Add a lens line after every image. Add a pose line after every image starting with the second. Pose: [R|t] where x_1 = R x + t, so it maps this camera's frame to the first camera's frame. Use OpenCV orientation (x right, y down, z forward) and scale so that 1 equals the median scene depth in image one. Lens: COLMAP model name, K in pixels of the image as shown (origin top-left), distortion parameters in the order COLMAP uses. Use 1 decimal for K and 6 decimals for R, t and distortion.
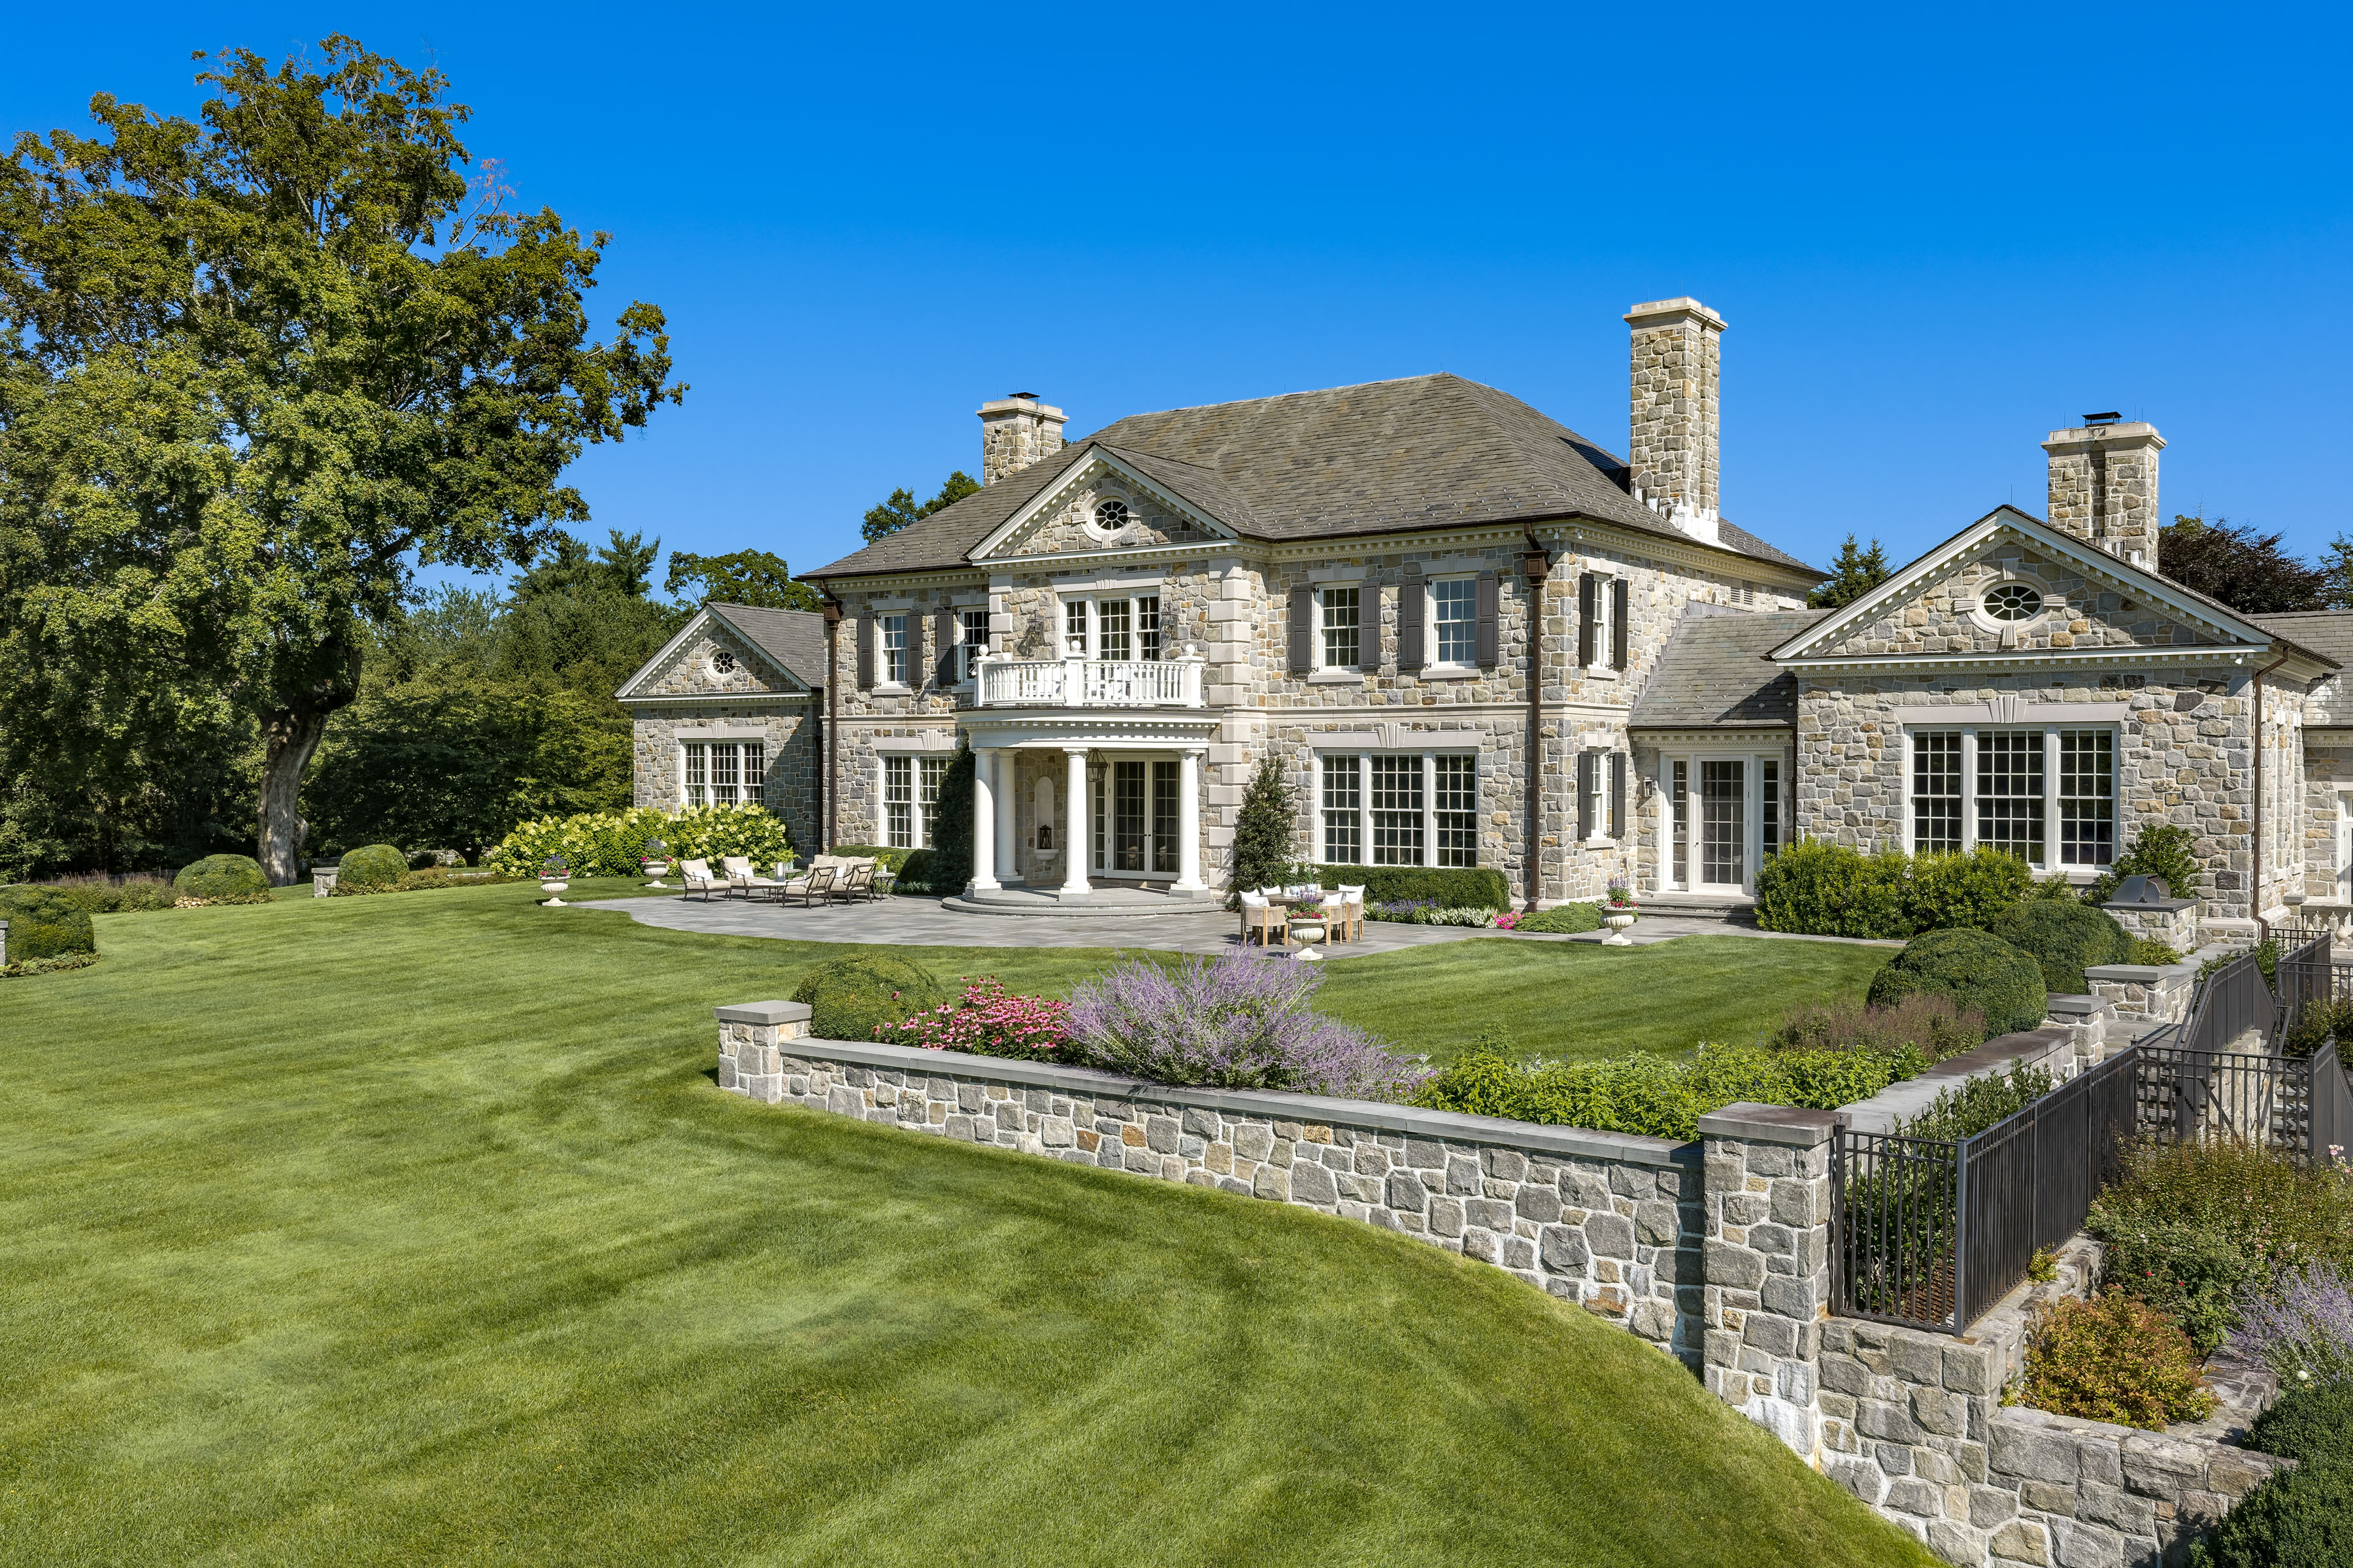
lens RADIAL K [[1953.5, 0, 1162.8], [0, 1953.5, 771.6], [0, 0, 1]] dist [0.037725, -0.055086]
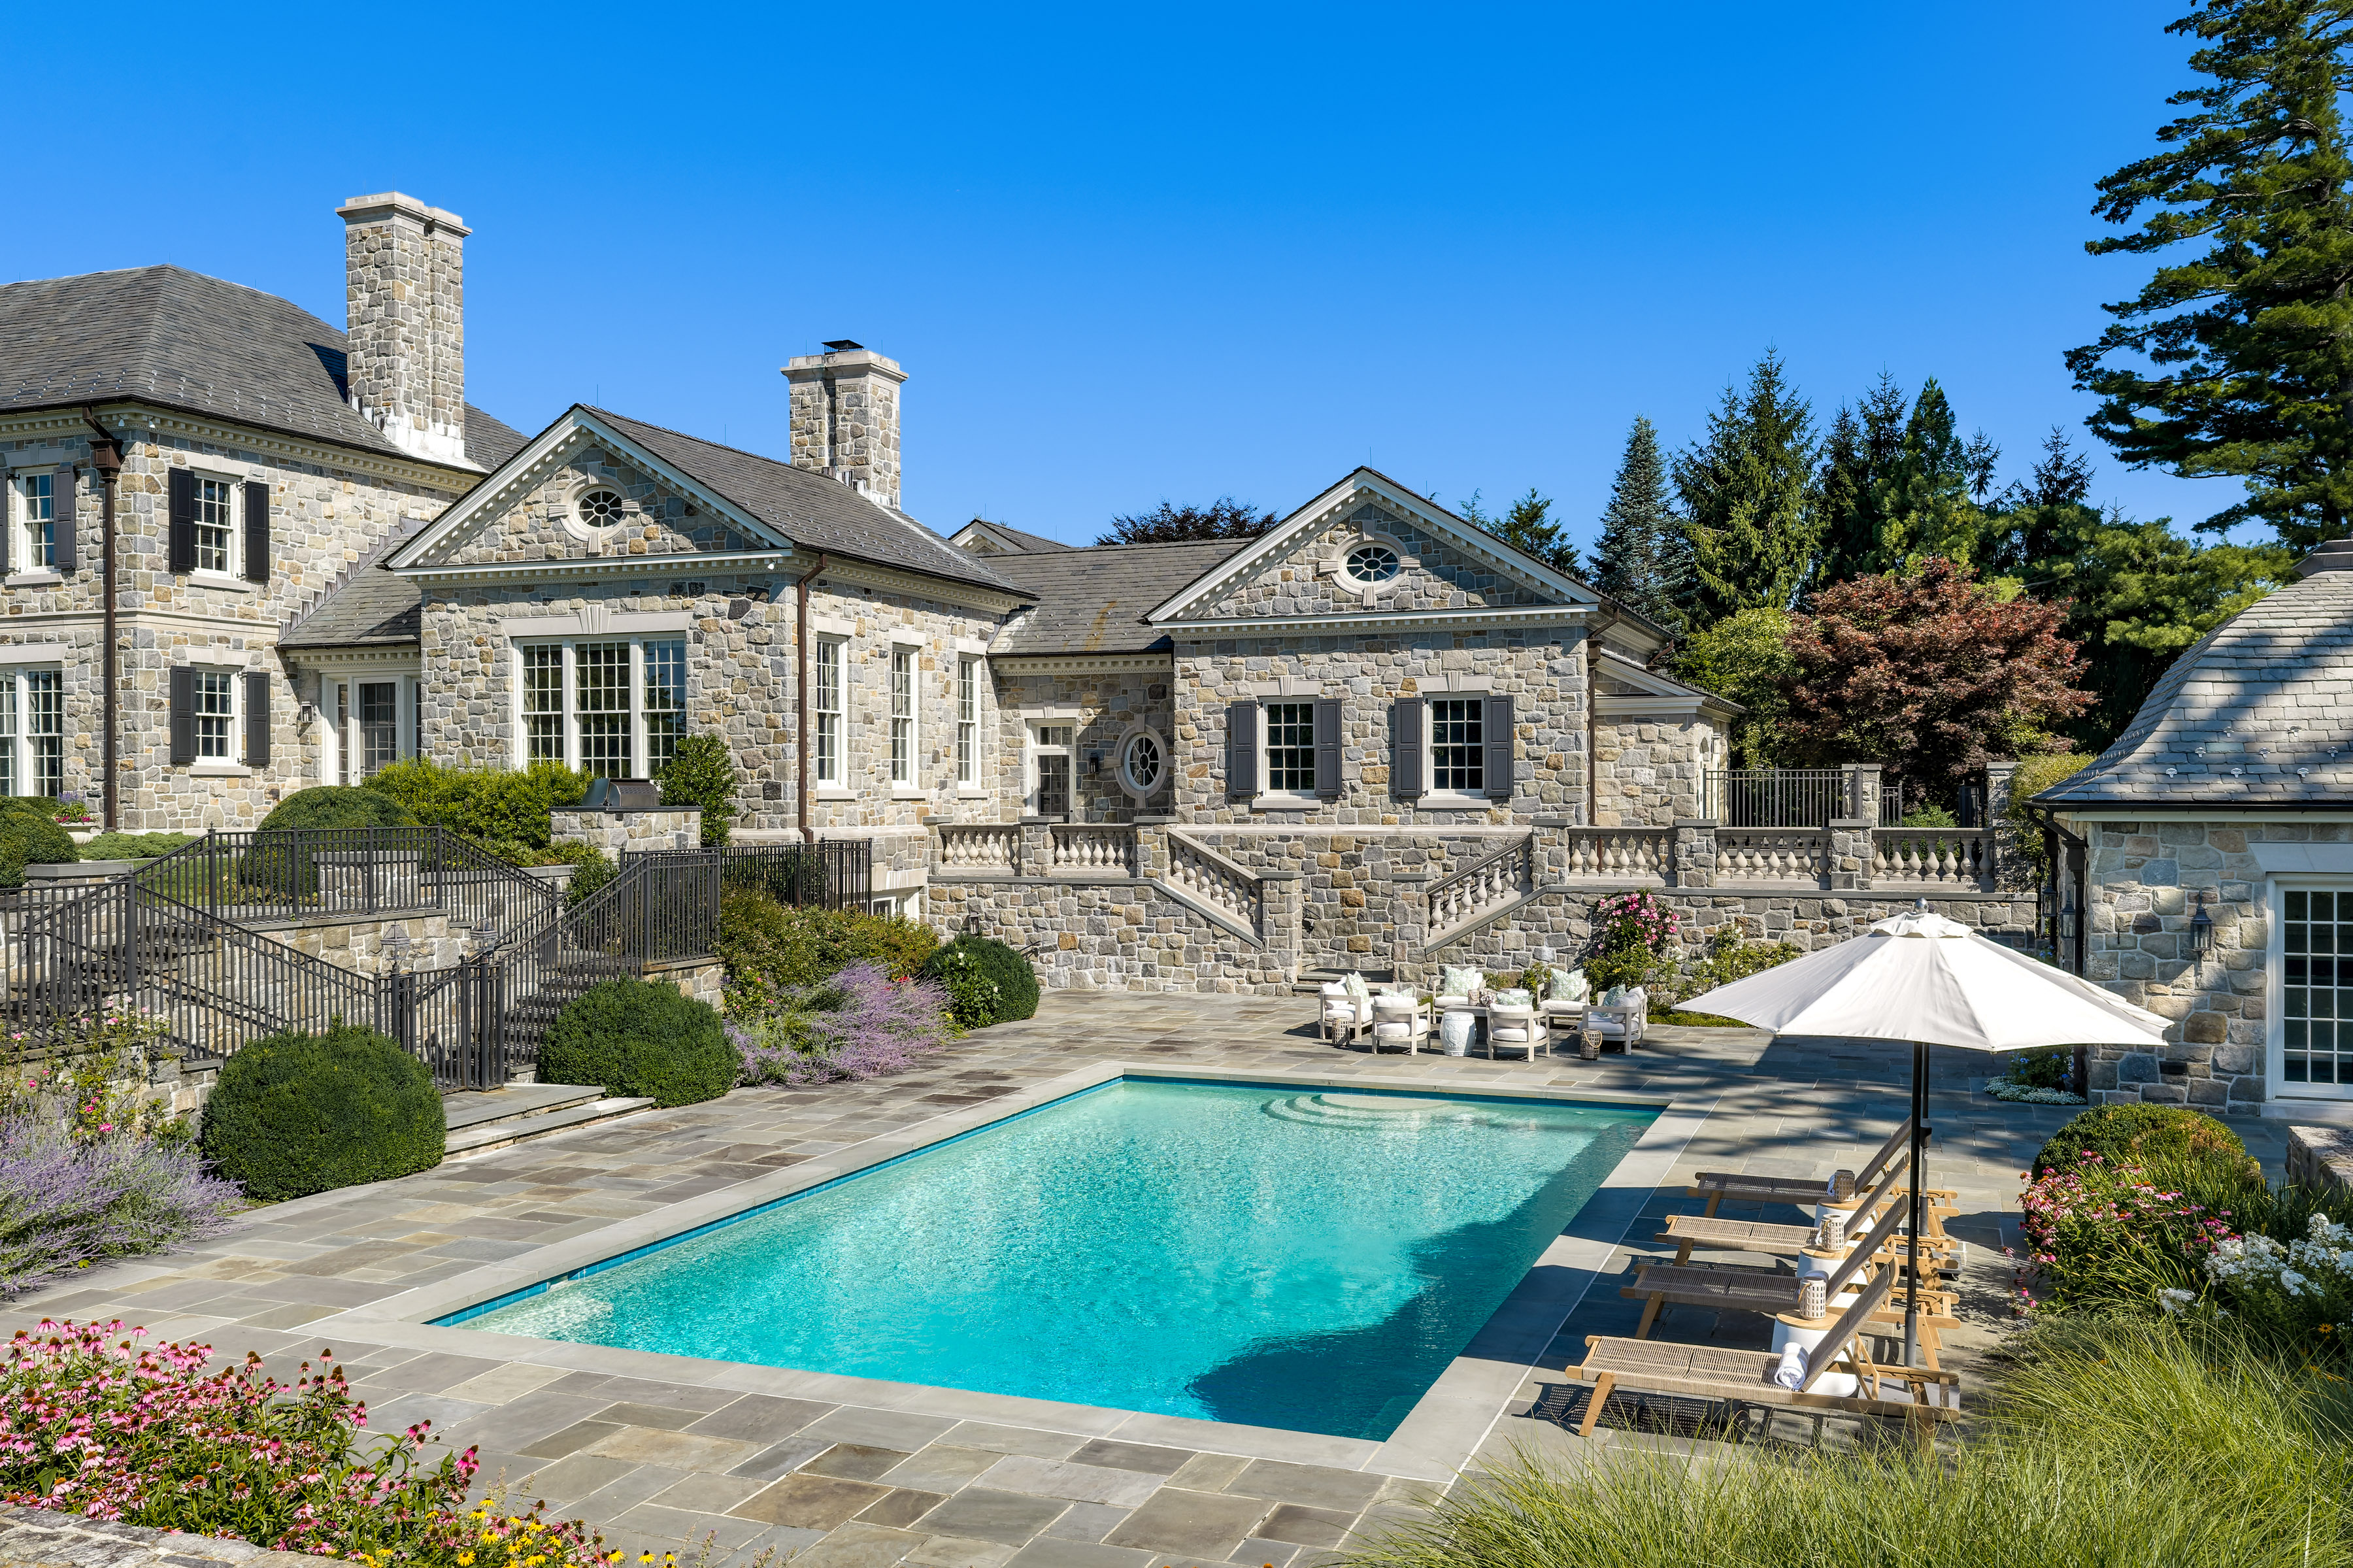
lens RADIAL K [[1953.5, 0, 1190.0], [0, 1953.5, 797.6], [0, 0, 1]] dist [0.037725, -0.055086]
pose [[0.965523, -0.004998, 0.260271, 0.405869], [0.004906, 0.999987, 0.001004, 0.048826], [-0.260273, 0.000308, 0.965535, 0.001955]]
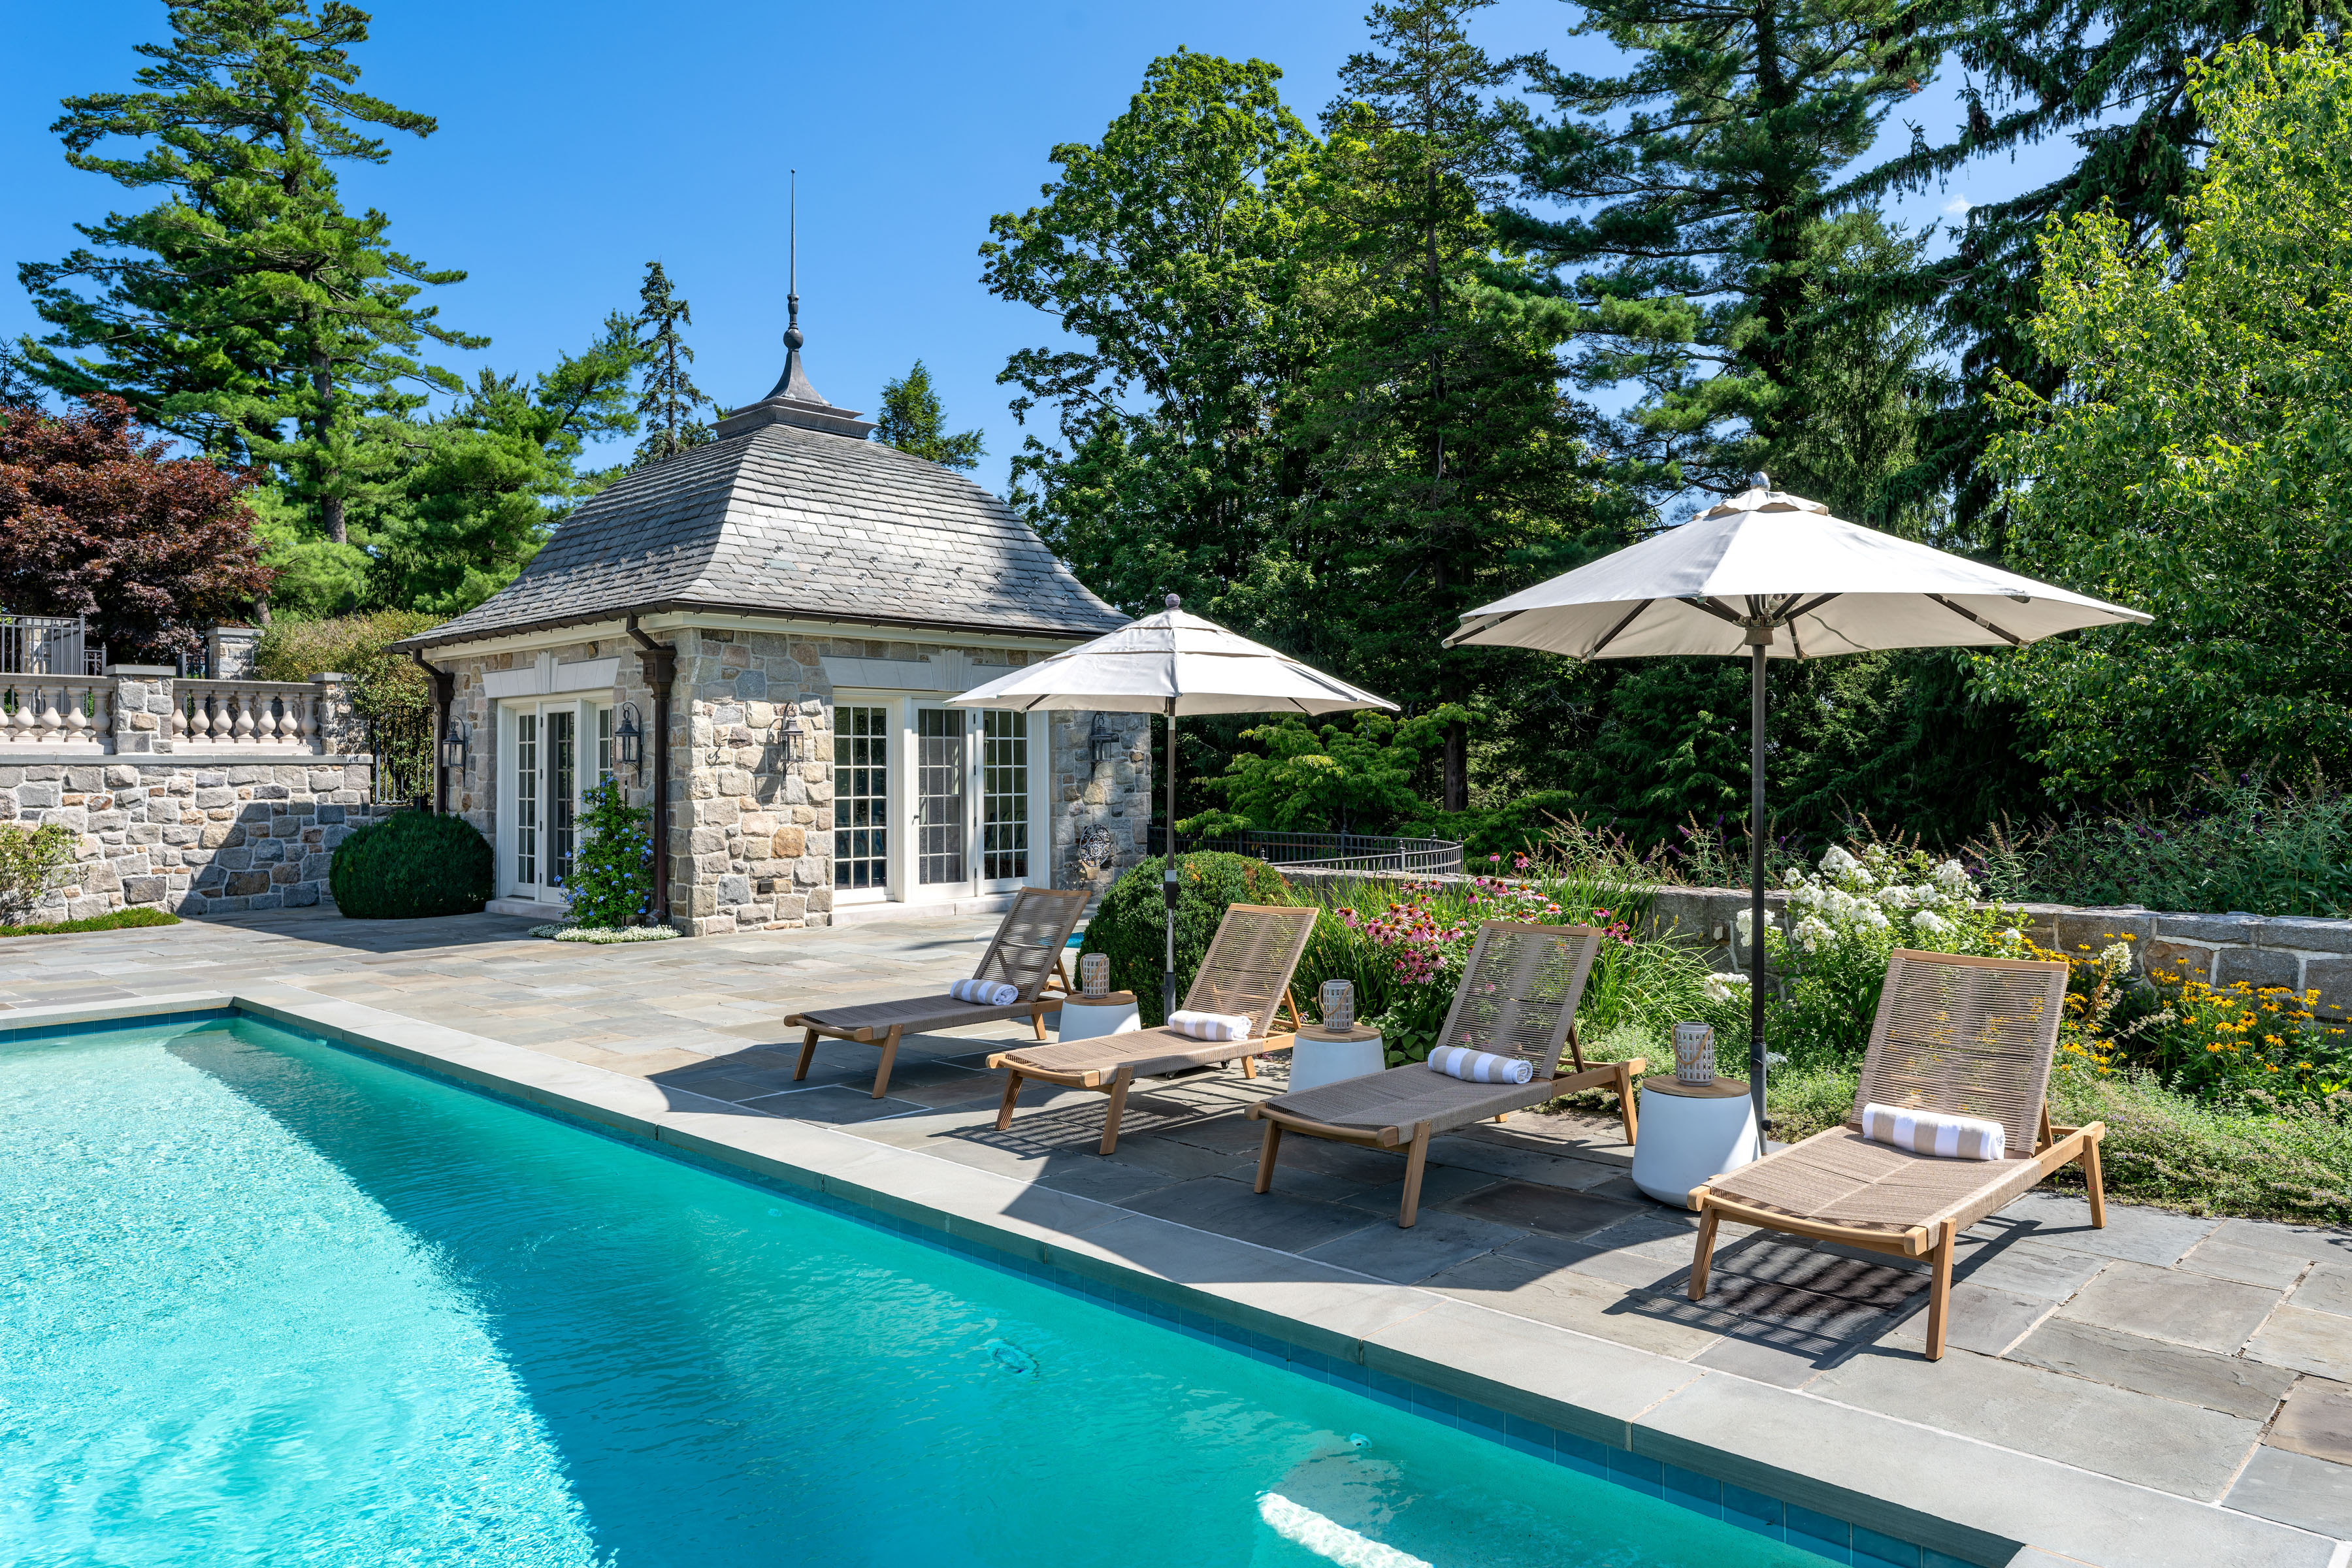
lens RADIAL K [[1569.6, 0, 1167.7], [0, 1569.6, 733.0], [0, 0, 1]] dist [0.007887, 0.014177]
pose [[0.134320, 0.020998, 0.990716, 0.407610], [0.010408, 0.999690, -0.022599, 0.094347], [-0.990883, 0.013347, 0.134059, 0.287807]]
